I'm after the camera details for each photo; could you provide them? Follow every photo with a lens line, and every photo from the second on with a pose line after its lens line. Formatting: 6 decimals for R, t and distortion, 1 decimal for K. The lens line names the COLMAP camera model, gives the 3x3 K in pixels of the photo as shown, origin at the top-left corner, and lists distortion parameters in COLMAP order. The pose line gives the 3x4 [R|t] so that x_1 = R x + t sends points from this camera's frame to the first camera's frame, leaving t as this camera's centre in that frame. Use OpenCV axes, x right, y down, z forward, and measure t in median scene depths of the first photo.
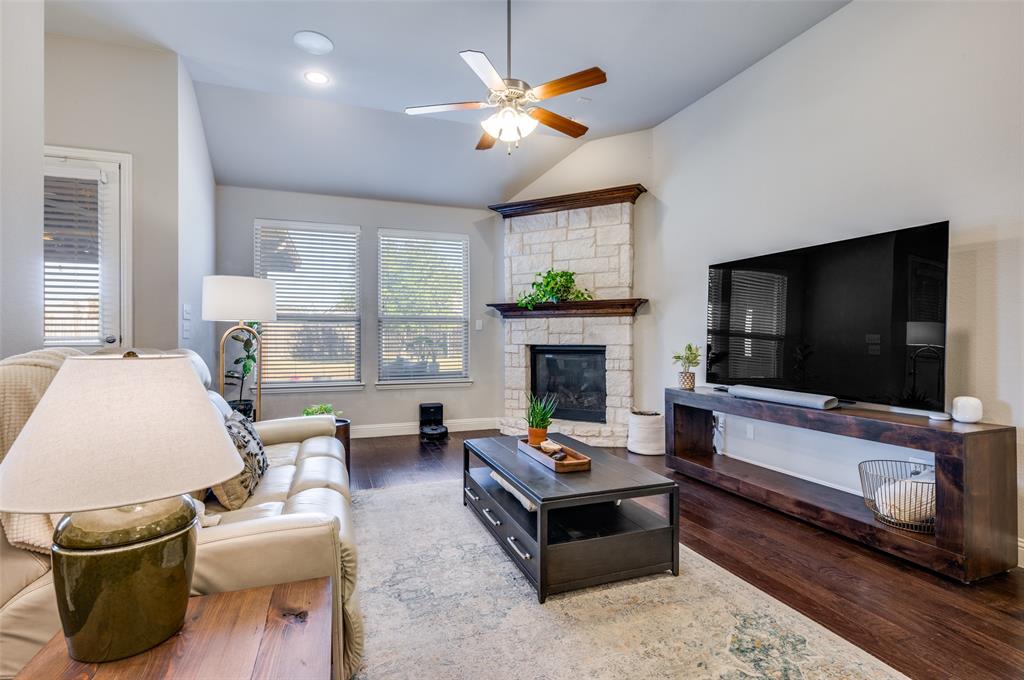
lens RADIAL K [[493.6, 0, 514.1], [0, 493.6, 338.2], [0, 0, 1]] dist [-0.002475, -0.000312]
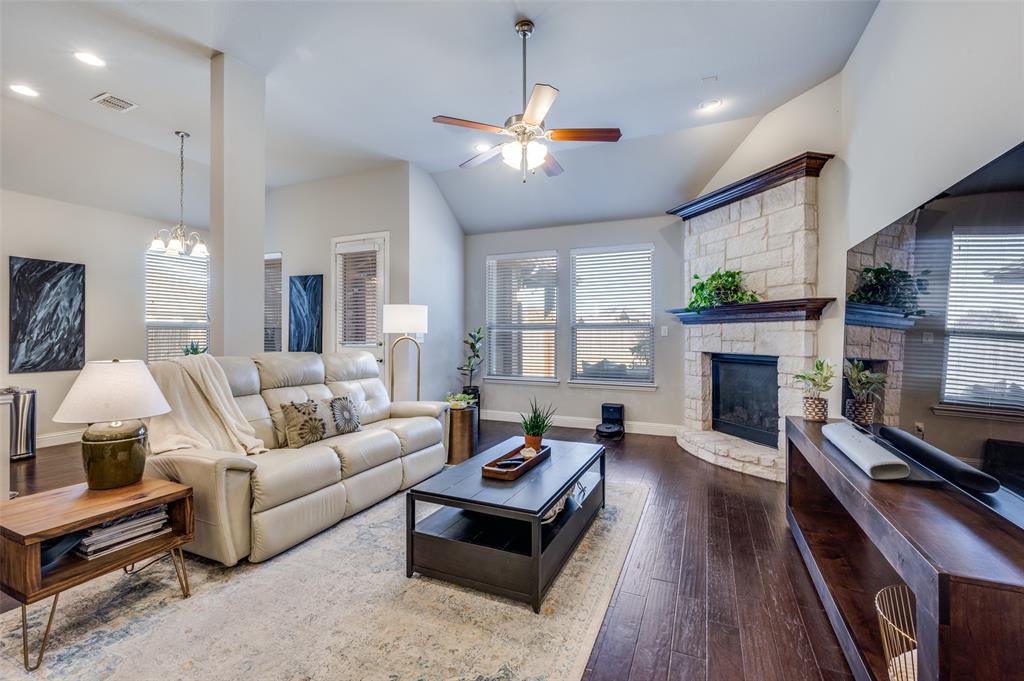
lens RADIAL K [[442.6, 0, 513.3], [0, 442.6, 335.2], [0, 0, 1]] dist [-0.003675, -0.000620]
pose [[0.715854, 0.002442, -0.698246, 0.387527], [-0.004643, 0.999988, -0.001262, -0.017789], [0.698235, 0.004145, 0.715857, 0.163608]]
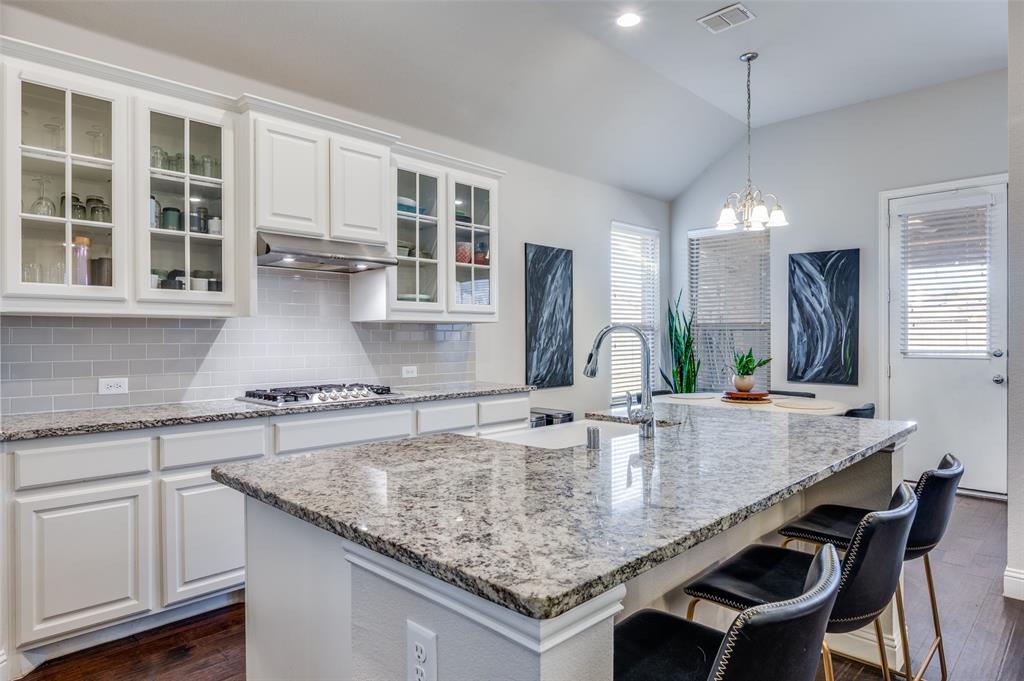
lens RADIAL K [[607.8, 0, 508.4], [0, 607.8, 342.0], [0, 0, 1]] dist [-0.023590, 0.001141]
pose [[0.421407, 0.006436, -0.906849, -0.068702], [0.000006, 0.999975, 0.007100, -0.021031], [0.906872, -0.002998, 0.421396, -0.335219]]
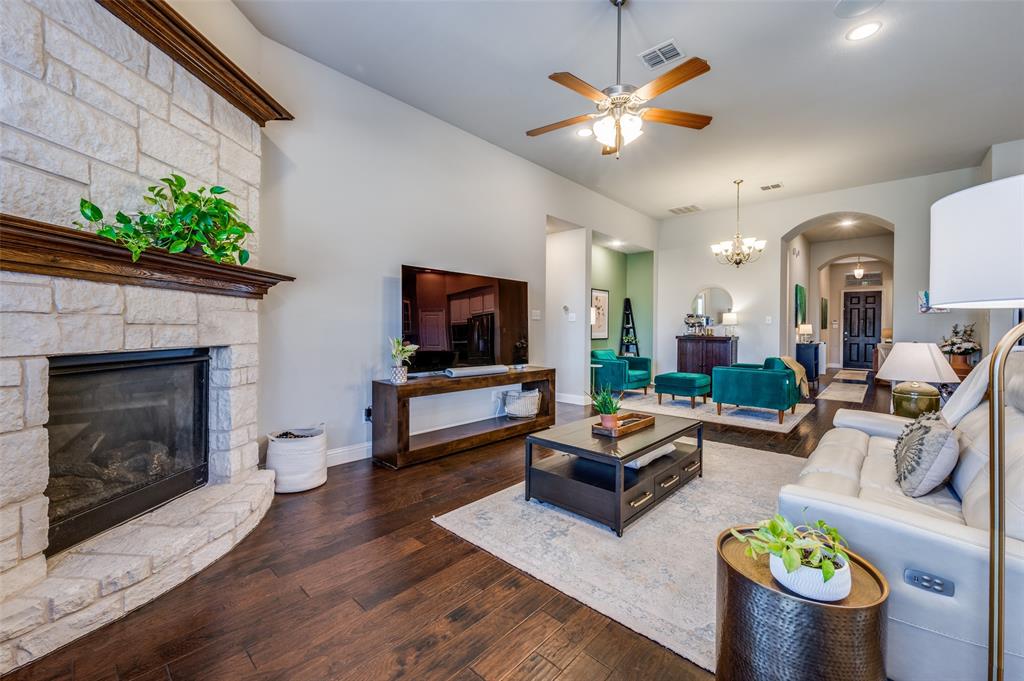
lens RADIAL K [[411.8, 0, 513.7], [0, 411.8, 330.5], [0, 0, 1]] dist [-0.000849, -0.000080]
pose [[-0.454466, -0.008885, 0.890720, -0.403168], [-0.007565, 0.999953, 0.006115, -0.009188], [-0.890732, -0.003959, -0.454512, 0.930502]]
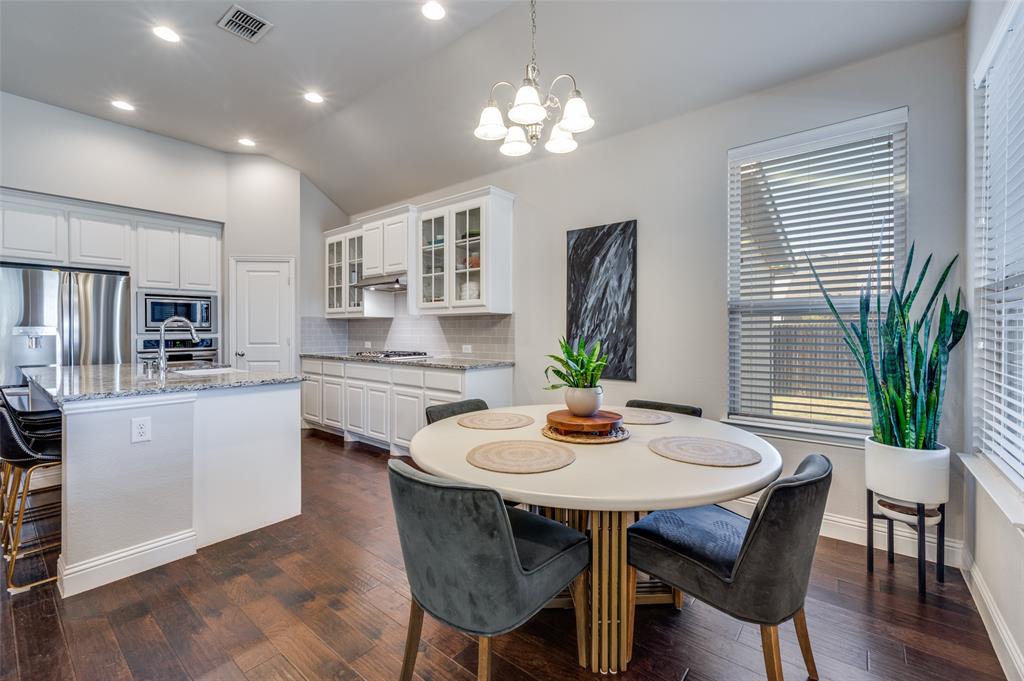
lens RADIAL K [[435.2, 0, 507.8], [0, 435.2, 333.2], [0, 0, 1]] dist [-0.002755, -0.000247]
pose [[-0.861911, 0.004568, -0.507039, -0.488953], [0.000223, 0.999963, 0.008630, -0.013588], [0.507059, 0.007326, -0.861880, 0.640447]]
